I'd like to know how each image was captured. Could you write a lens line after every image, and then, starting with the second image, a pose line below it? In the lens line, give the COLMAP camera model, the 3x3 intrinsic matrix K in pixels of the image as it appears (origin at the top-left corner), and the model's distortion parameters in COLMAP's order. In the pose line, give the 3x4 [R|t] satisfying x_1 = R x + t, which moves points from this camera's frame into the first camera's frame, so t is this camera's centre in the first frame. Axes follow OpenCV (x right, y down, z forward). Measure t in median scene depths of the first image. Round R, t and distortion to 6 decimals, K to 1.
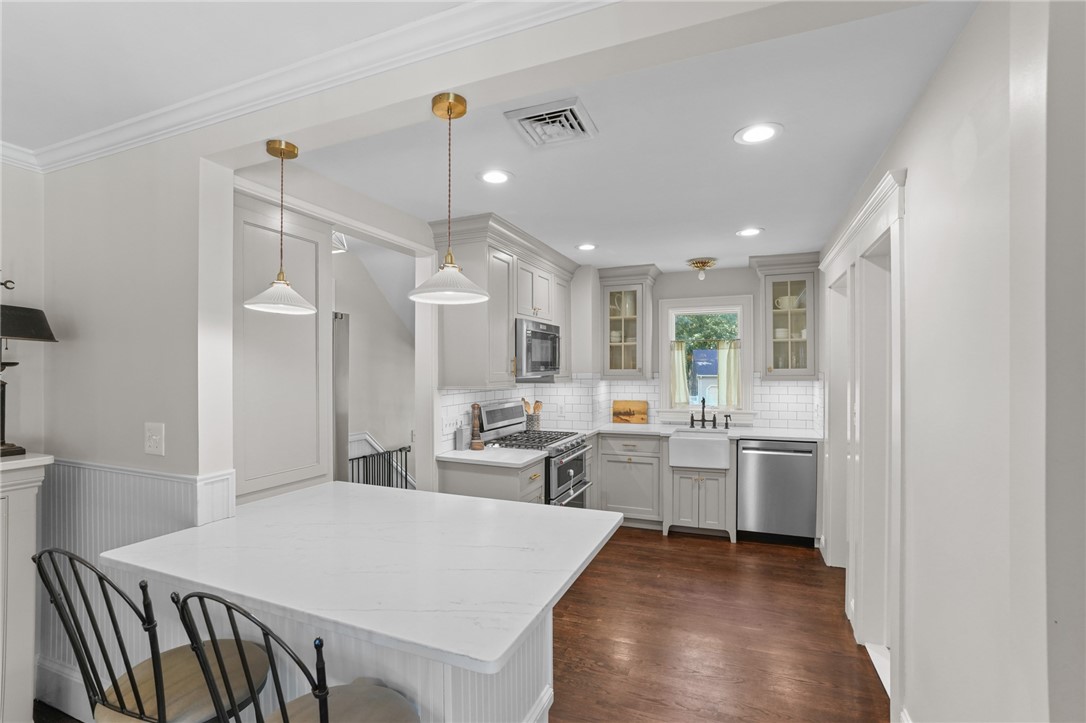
lens RADIAL K [[497.8, 0, 541.1], [0, 497.8, 367.0], [0, 0, 1]] dist [-0.058889, 0.027613]
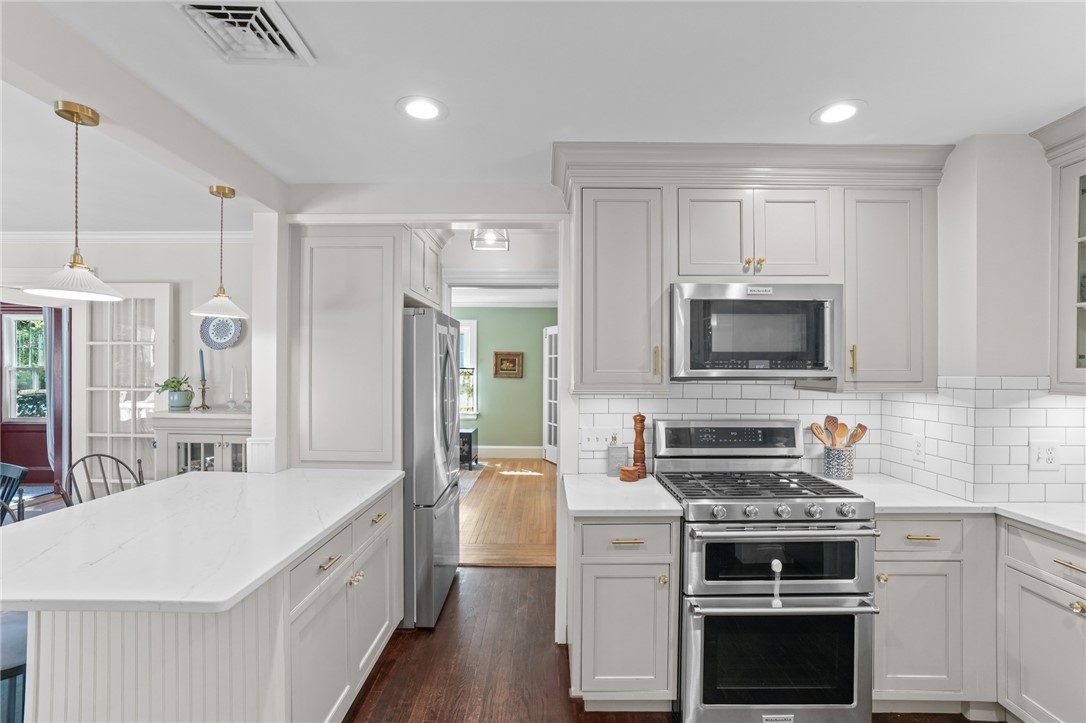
lens RADIAL K [[497.8, 0, 541.1], [0, 497.8, 367.0], [0, 0, 1]] dist [-0.058889, 0.027613]
pose [[0.379876, 0.008208, -0.925001, 0.360966], [-0.002507, 0.999966, 0.007844, 0.001484], [0.925034, -0.000661, 0.379883, 0.479031]]
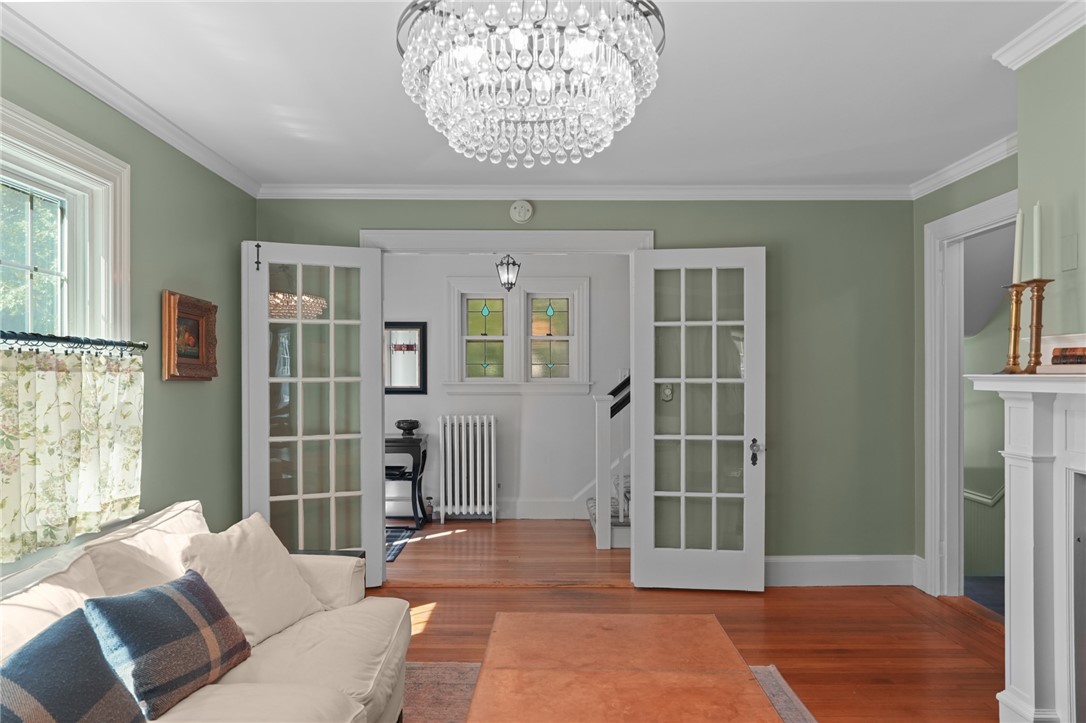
lens RADIAL K [[732.6, 0, 537.7], [0, 732.6, 377.6], [0, 0, 1]] dist [-0.028090, 0.030555]
pose [[0.923901, 0.002956, 0.382621, -1.202256], [-0.003767, 0.999992, 0.001370, 0.046007], [-0.382614, -0.002707, 0.923904, 0.163319]]
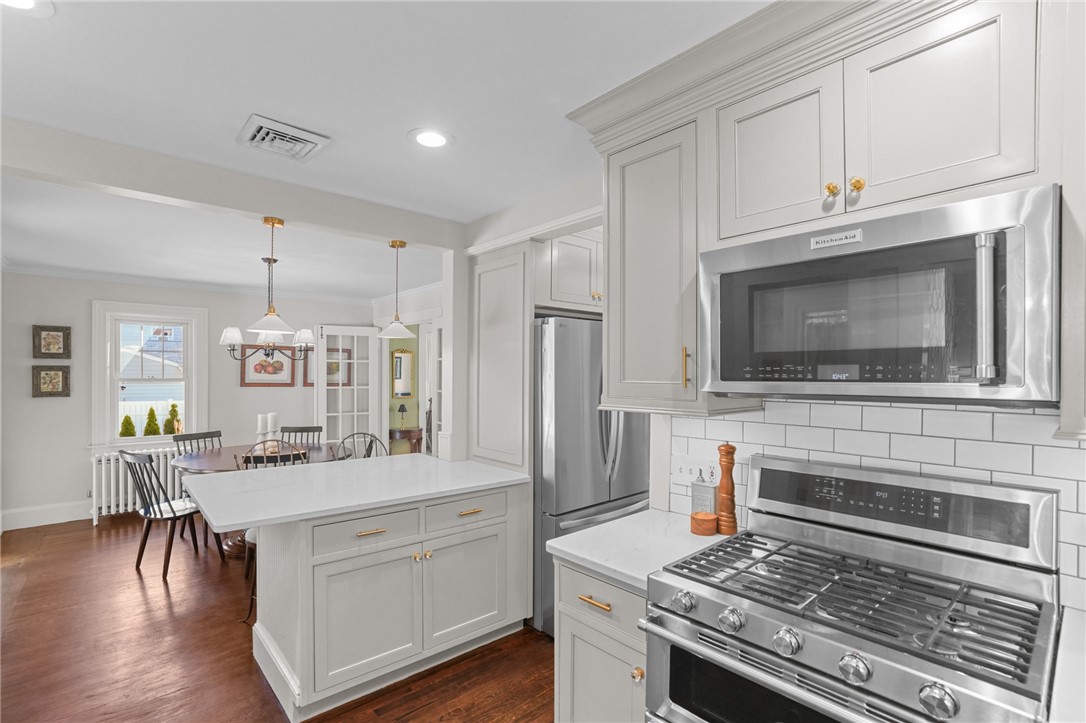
lens RADIAL K [[503.0, 0, 541.9], [0, 503.0, 376.5], [0, 0, 1]] dist [-0.059383, 0.029143]
pose [[-0.435045, 0.007064, -0.900381, 0.308289], [-0.000154, 0.999969, 0.007920, 0.002323], [0.900409, 0.003584, -0.435030, 0.825967]]
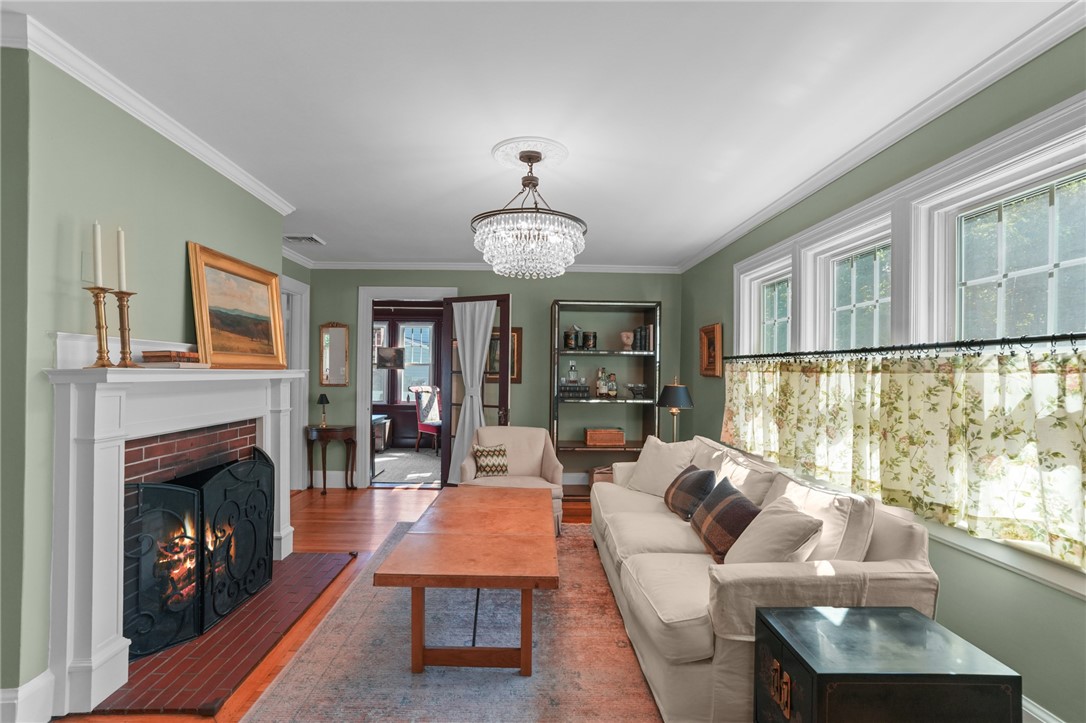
lens RADIAL K [[510.5, 0, 529.0], [0, 510.5, 369.1], [0, 0, 1]] dist [-0.058219, 0.031881]
pose [[-0.919080, -0.008238, -0.393984, -0.834876], [-0.005902, 0.999957, -0.007140, 0.045441], [0.394026, -0.004237, -0.919089, 1.043213]]
